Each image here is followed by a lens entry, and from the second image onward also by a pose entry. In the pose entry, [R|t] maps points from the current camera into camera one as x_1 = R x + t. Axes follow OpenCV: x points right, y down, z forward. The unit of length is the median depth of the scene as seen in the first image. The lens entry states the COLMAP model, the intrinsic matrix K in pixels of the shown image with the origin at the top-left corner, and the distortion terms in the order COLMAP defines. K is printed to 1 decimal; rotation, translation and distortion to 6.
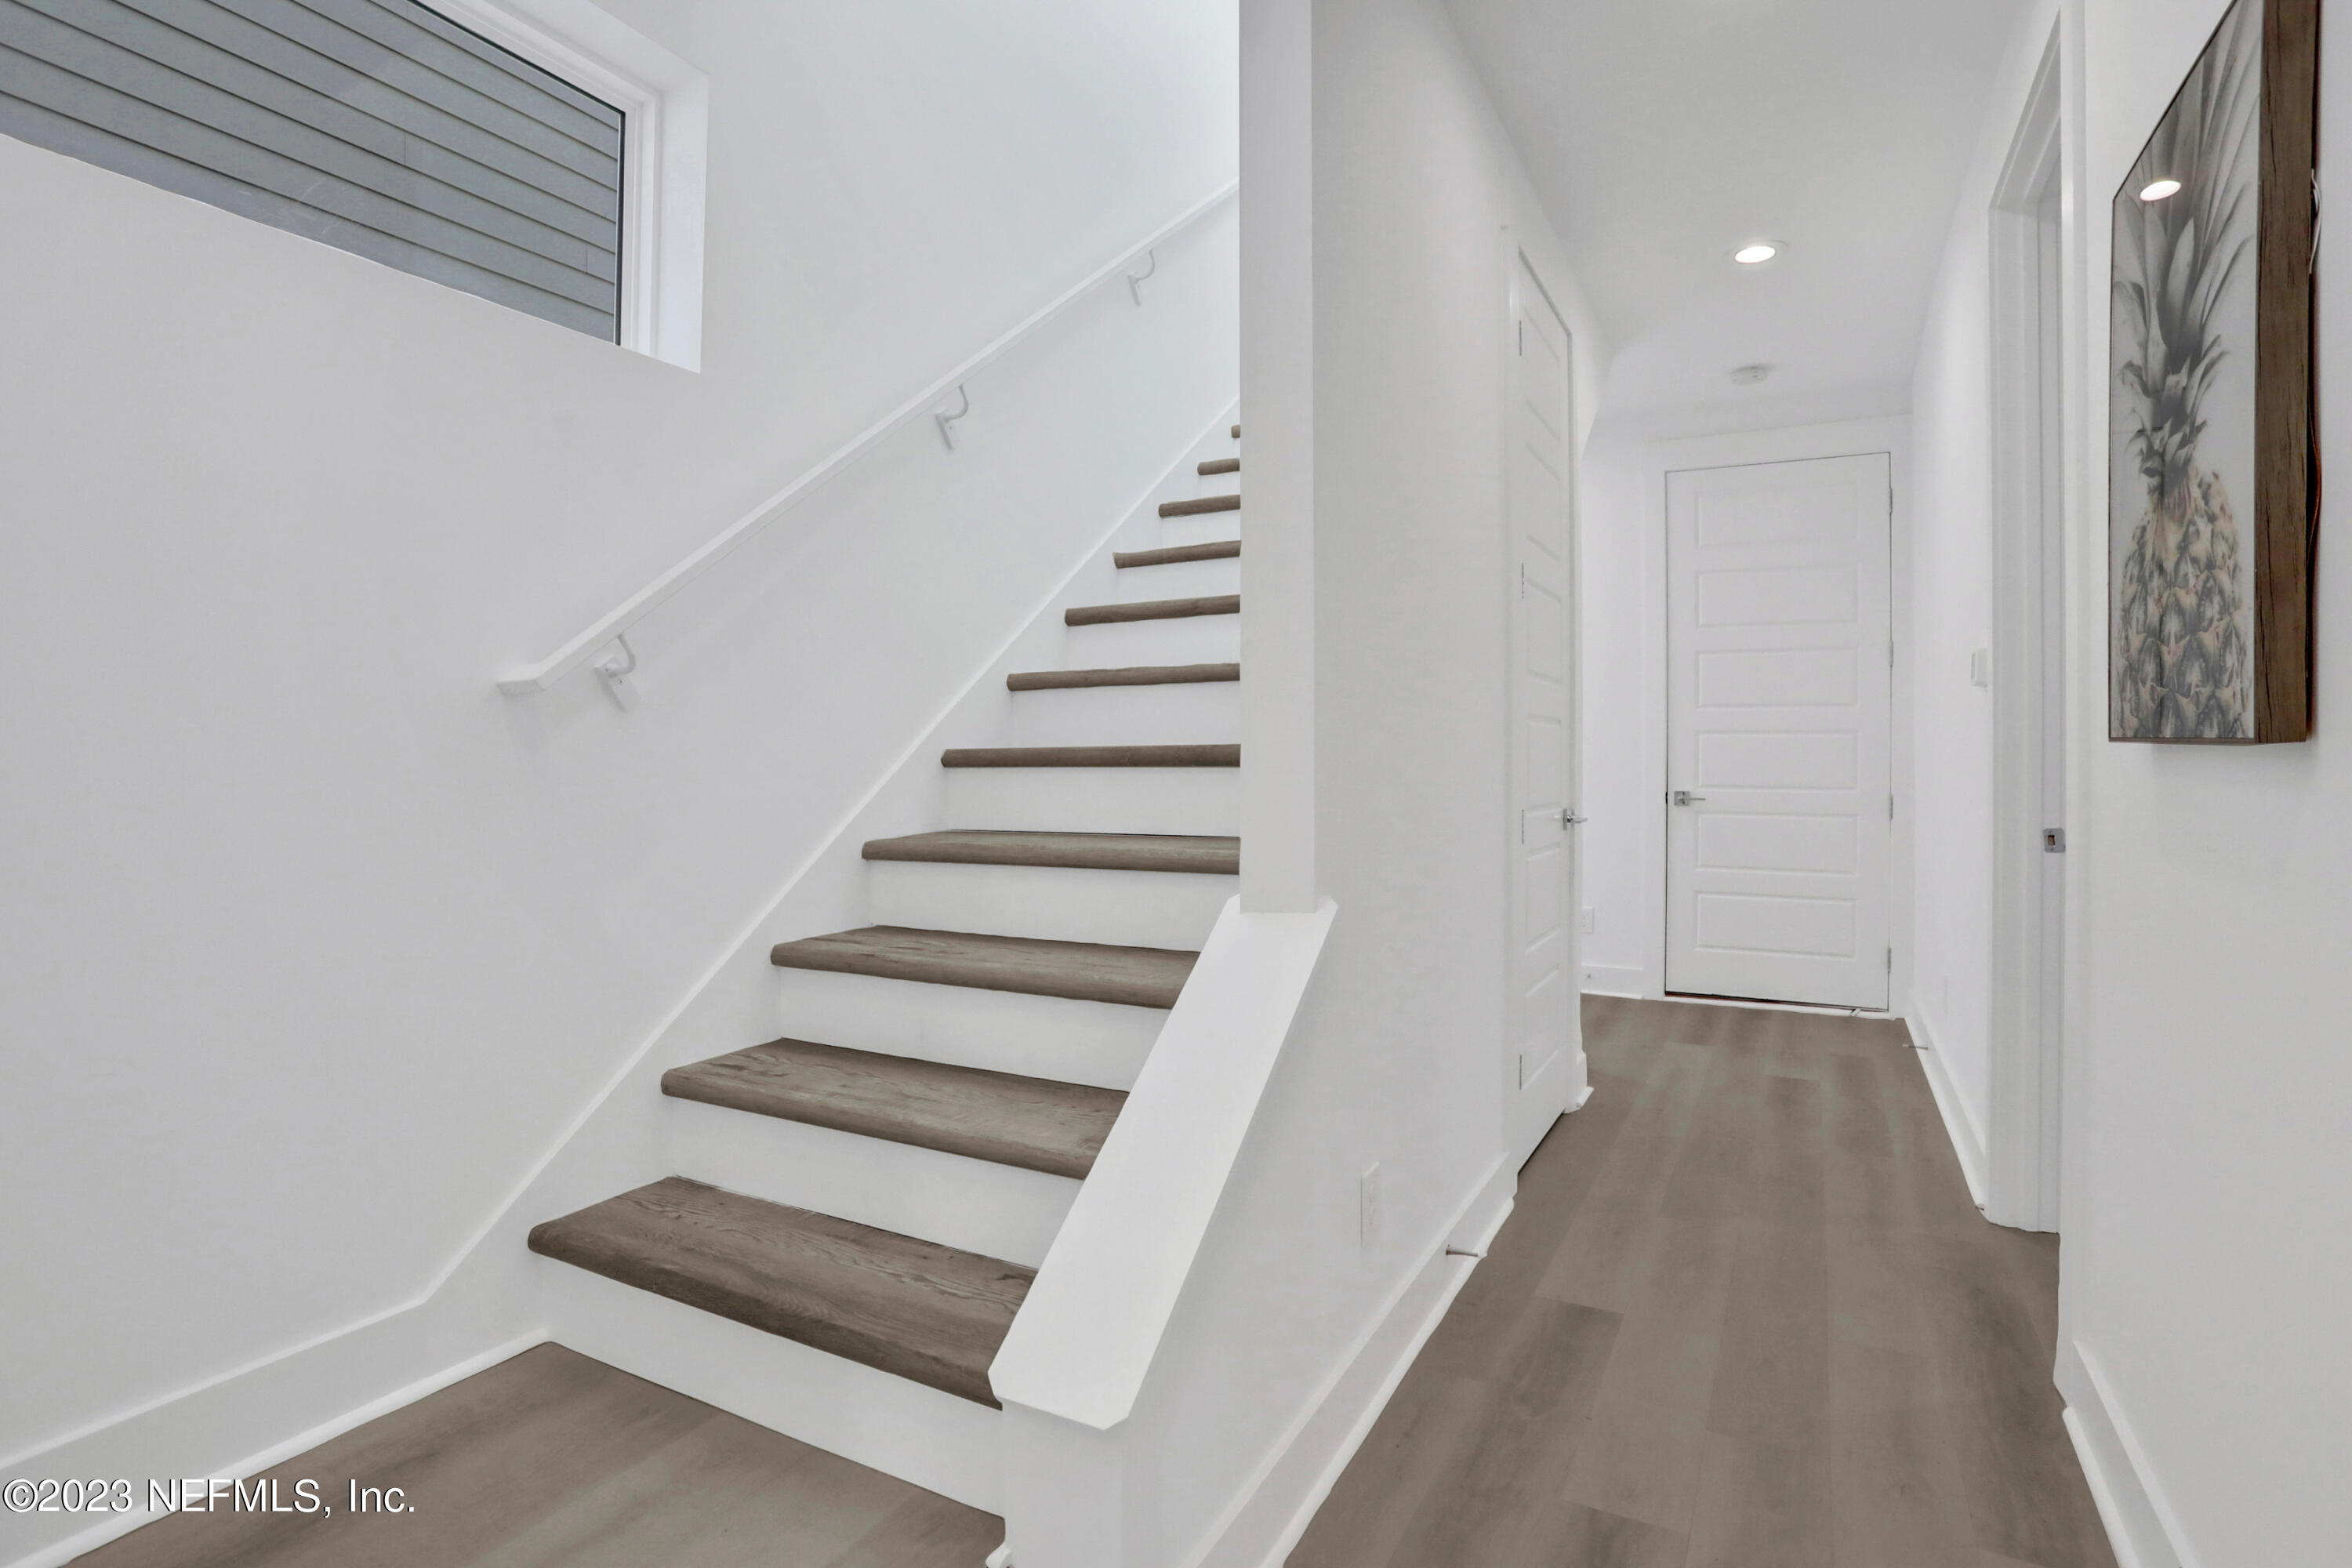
lens RADIAL K [[1167.0, 0, 1176.0], [0, 1167.0, 784.0], [0, 0, 1]] dist [-0.061009, 0.030535]
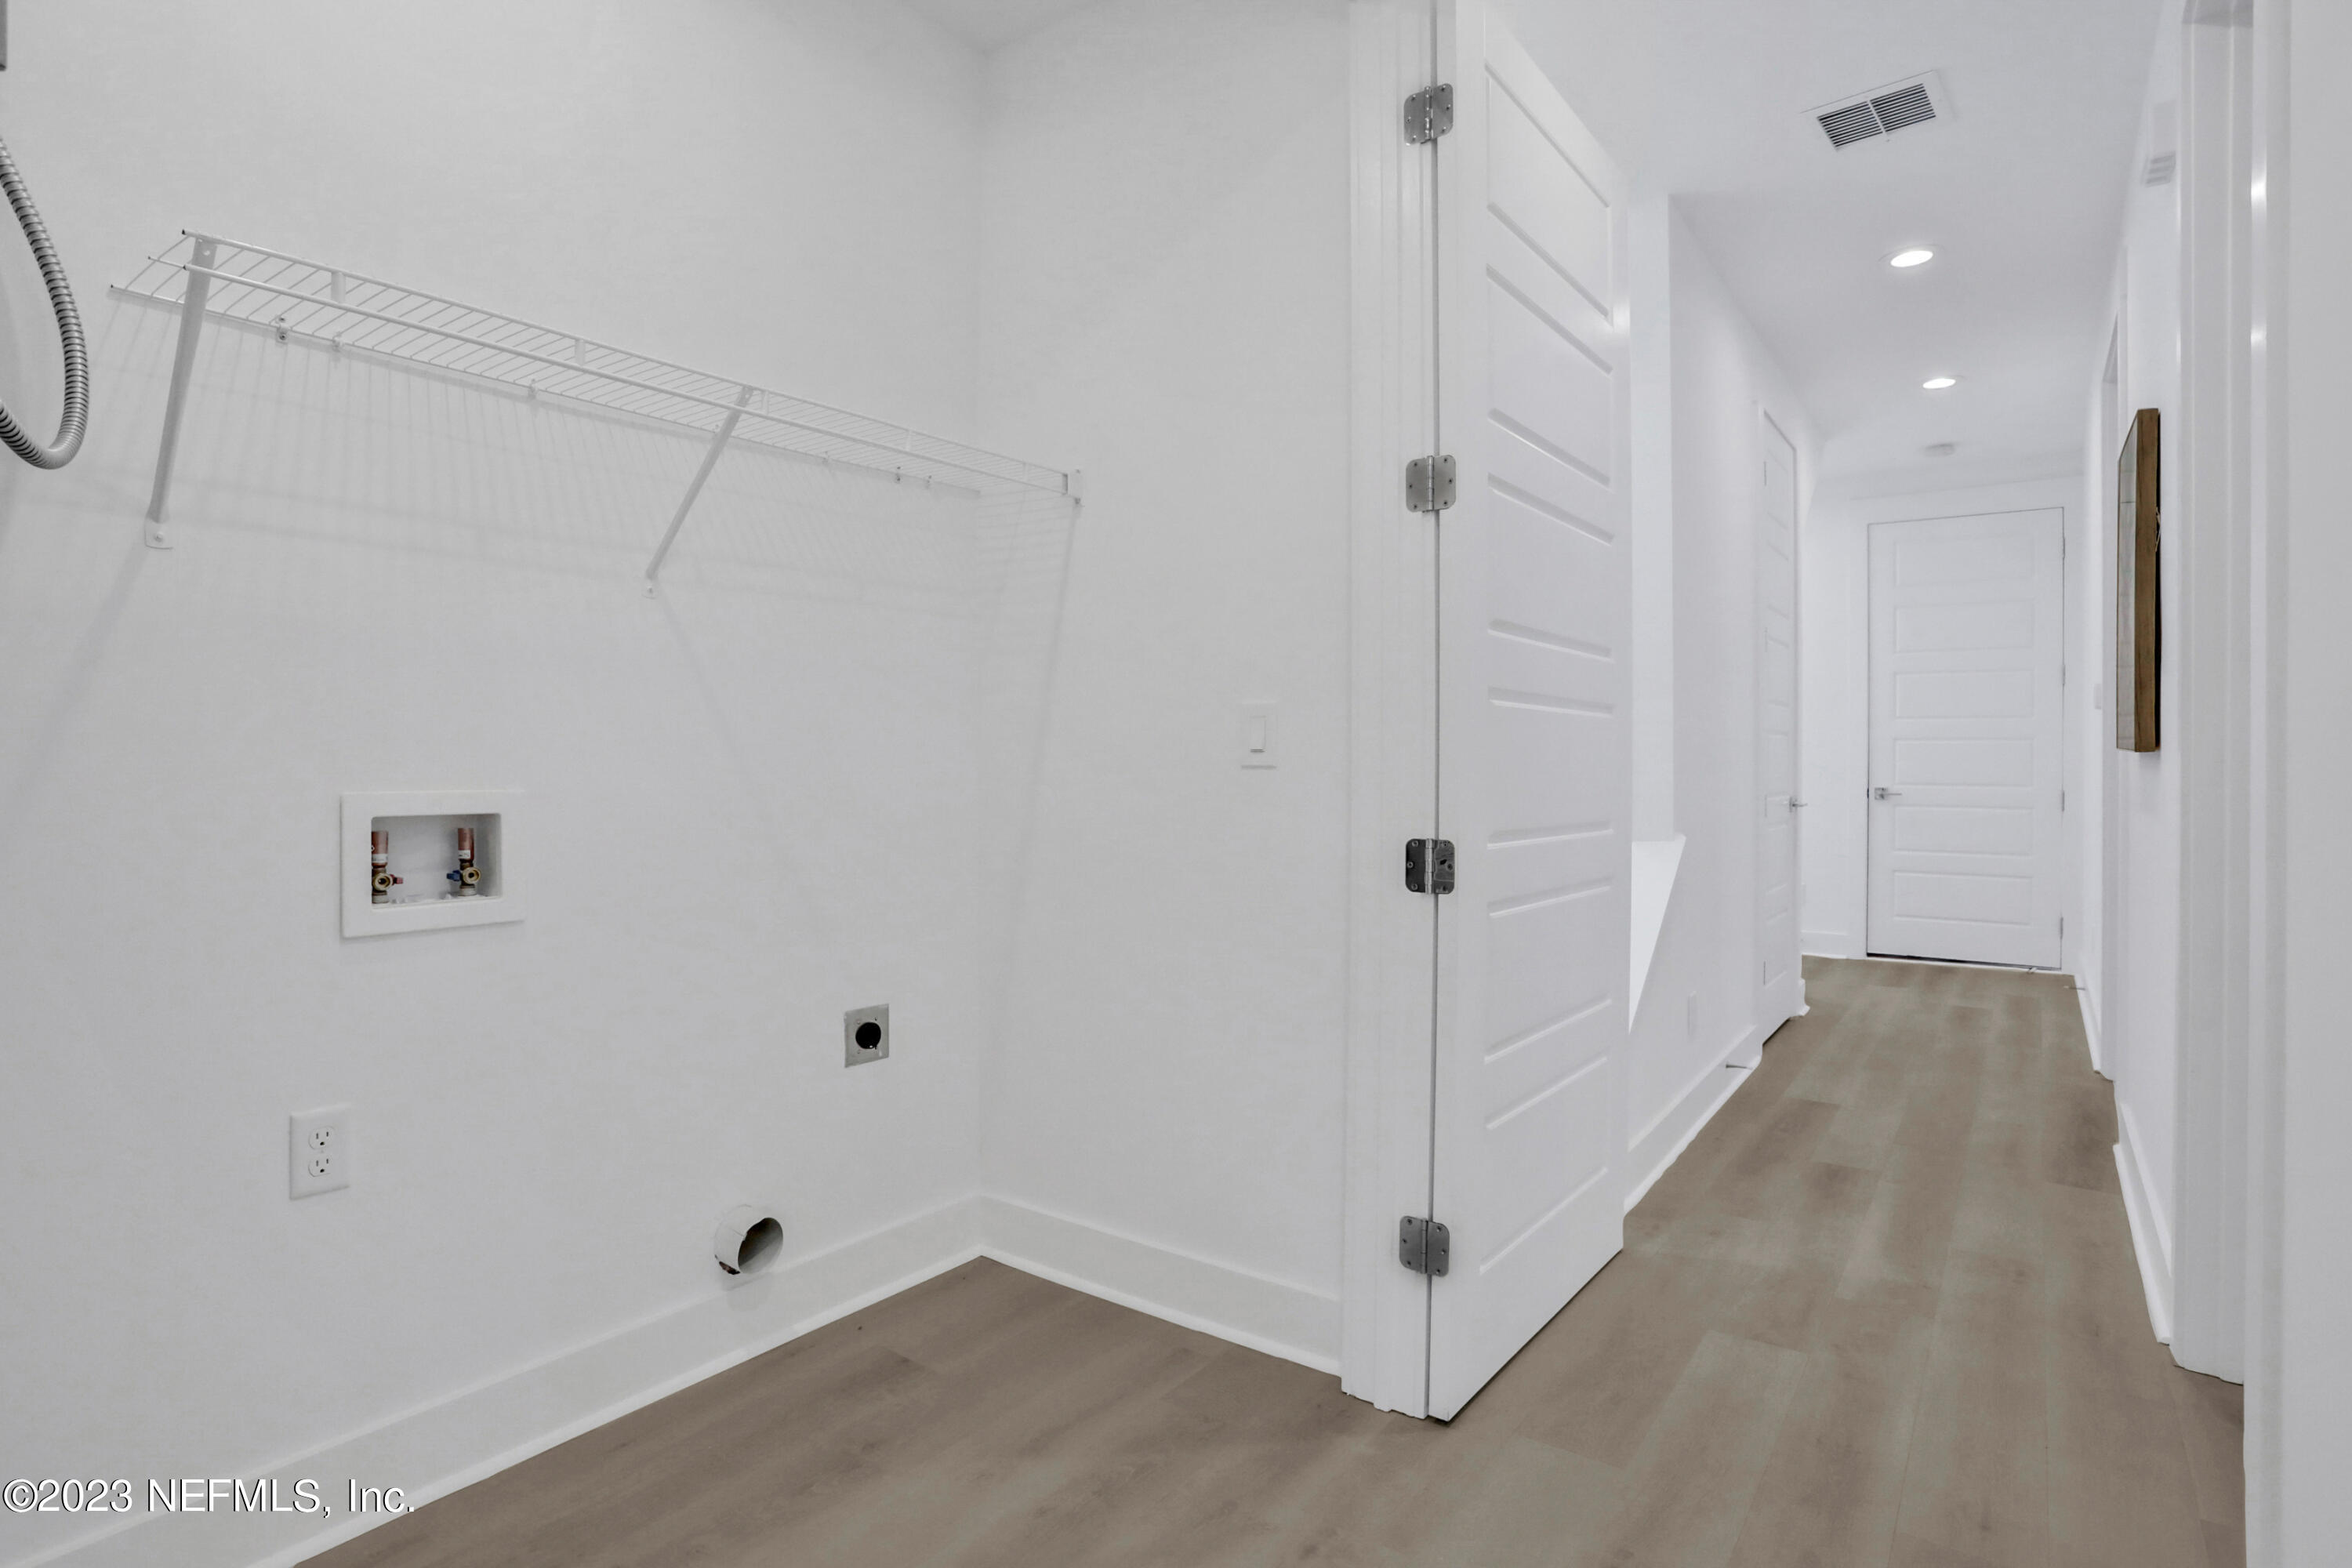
lens RADIAL K [[1189.3, 0, 1176.0], [0, 1189.3, 784.0], [0, 0, 1]] dist [-0.042545, 0.001125]
pose [[0.991453, 0.003603, -0.130417, -0.202684], [-0.004014, 0.999988, -0.002892, 0.012608], [0.130405, 0.003391, 0.991455, -0.471079]]
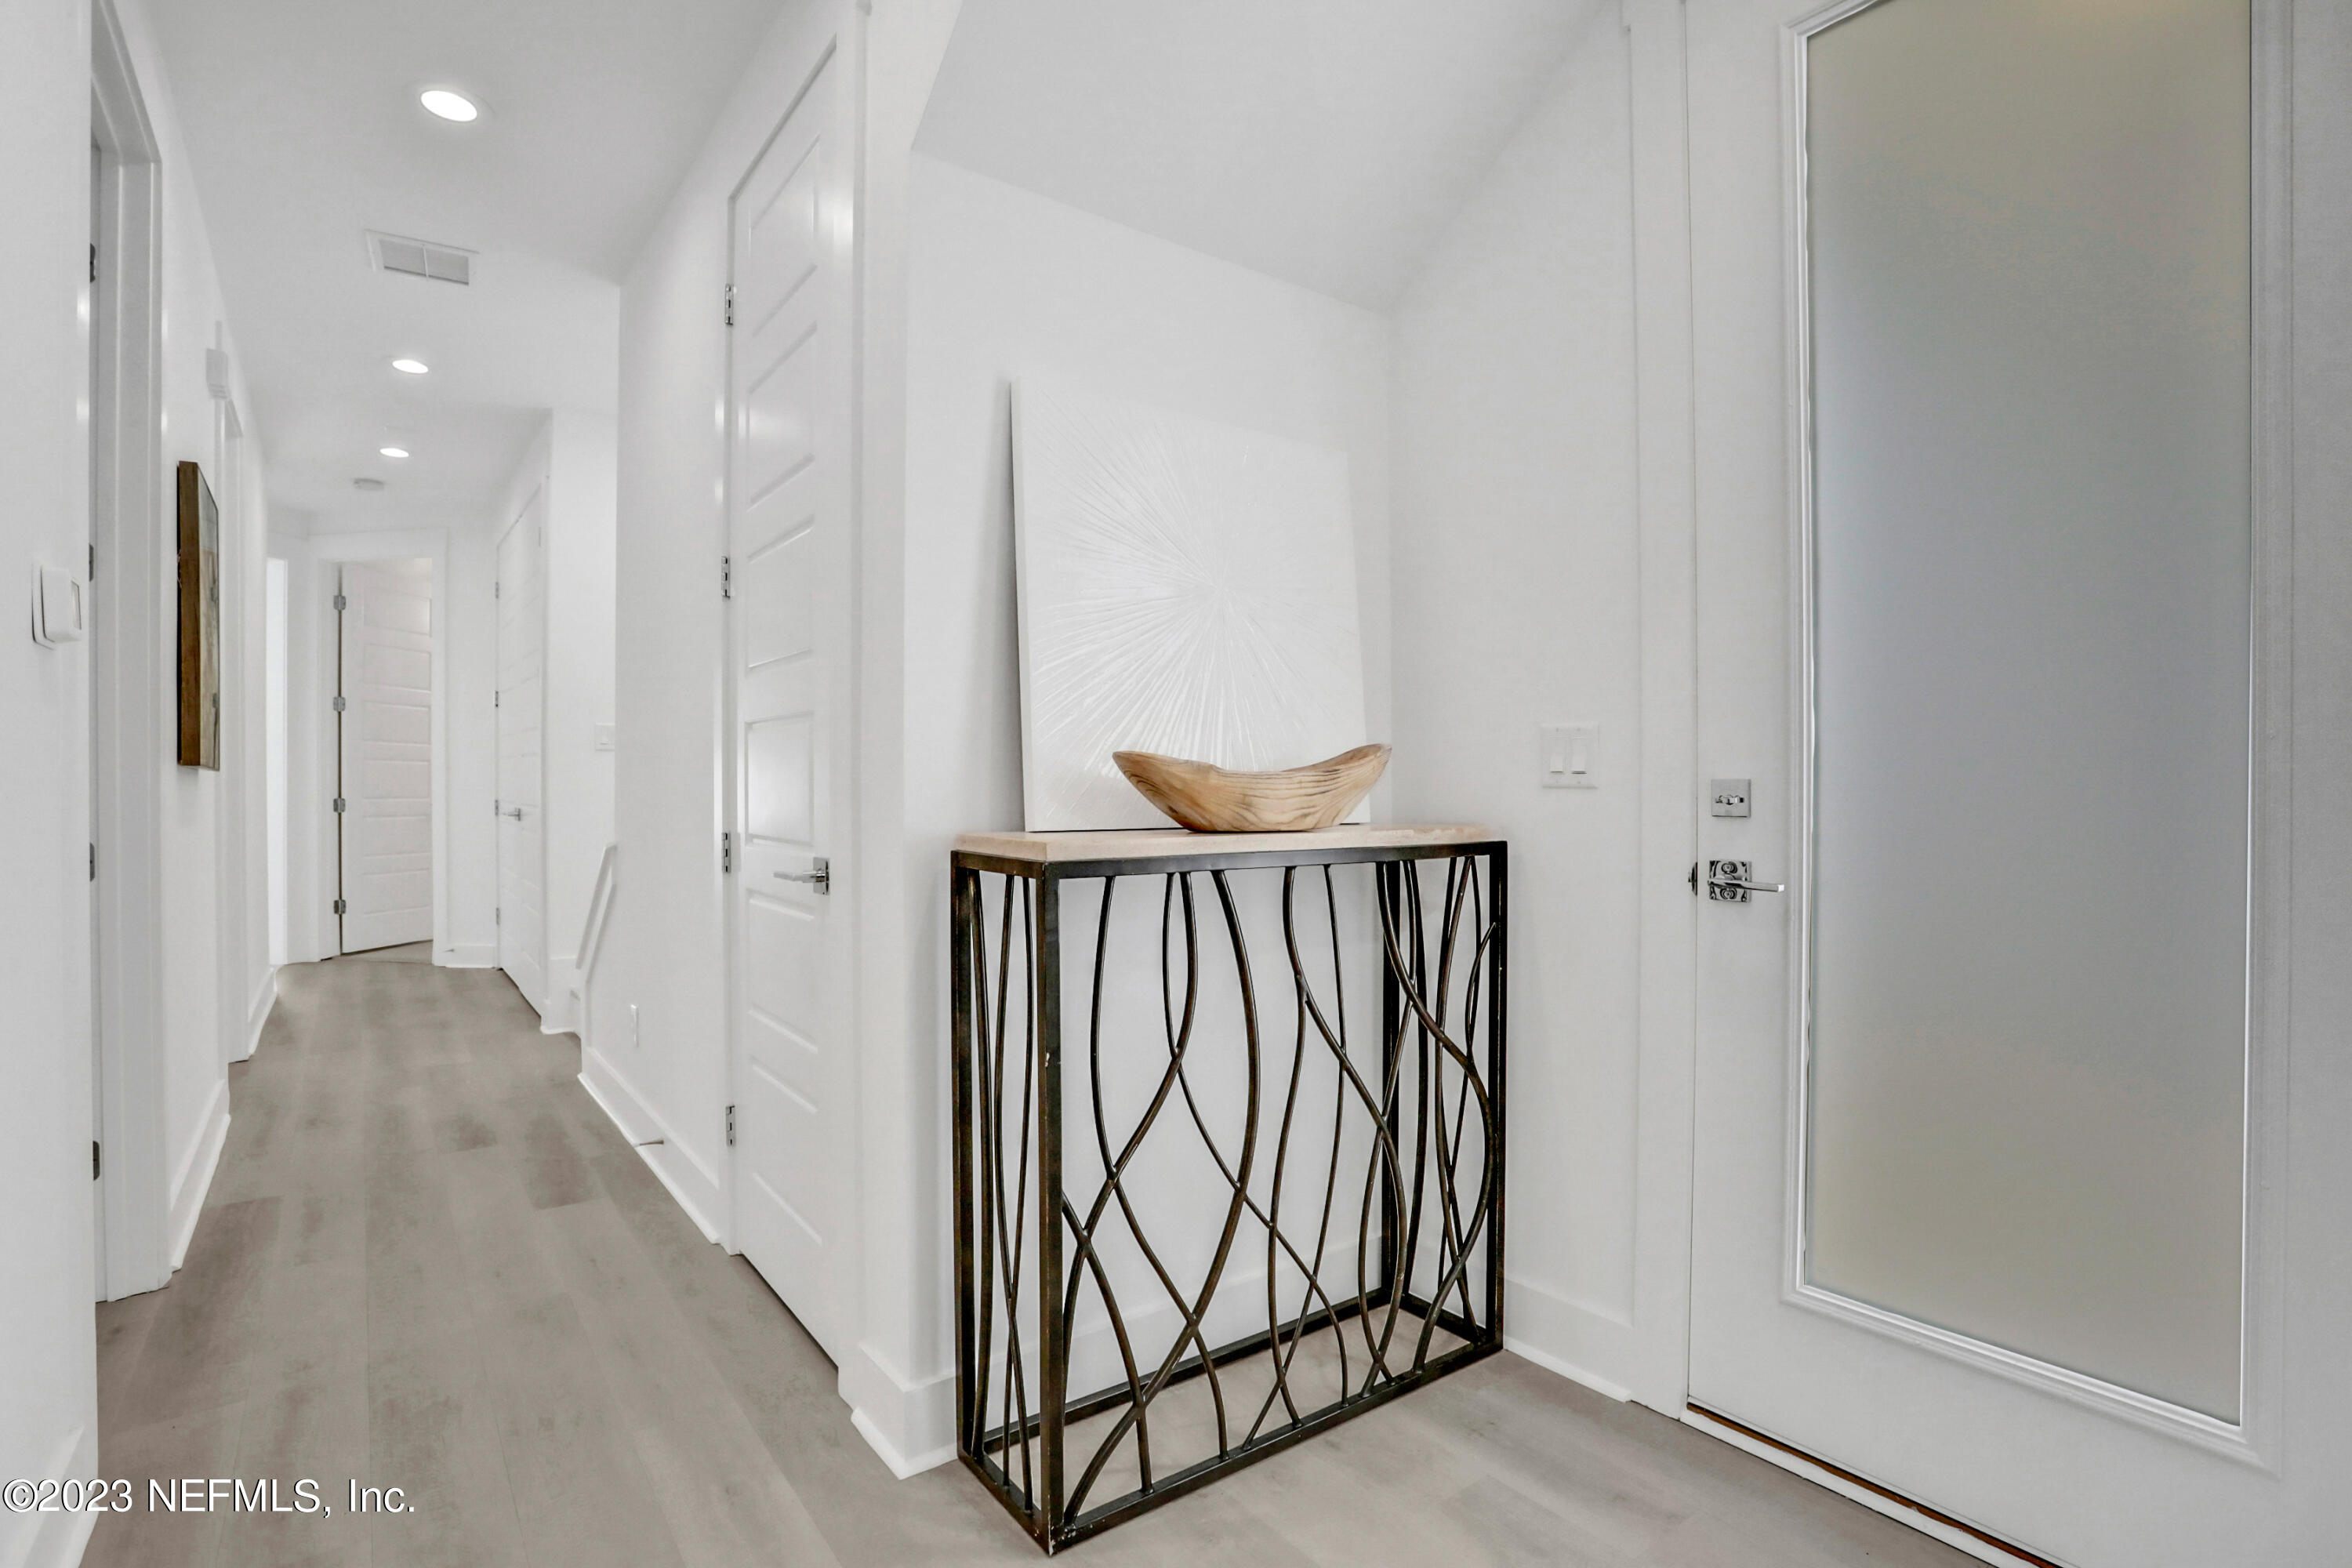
lens RADIAL K [[1209.1, 0, 1176.0], [0, 1209.1, 784.0], [0, 0, 1]] dist [0.000730, 0.000251]
pose [[-0.451356, 0.006768, -0.892318, 0.794243], [-0.013718, 0.999800, 0.014522, -0.029288], [0.892238, 0.018796, -0.451173, 1.399673]]
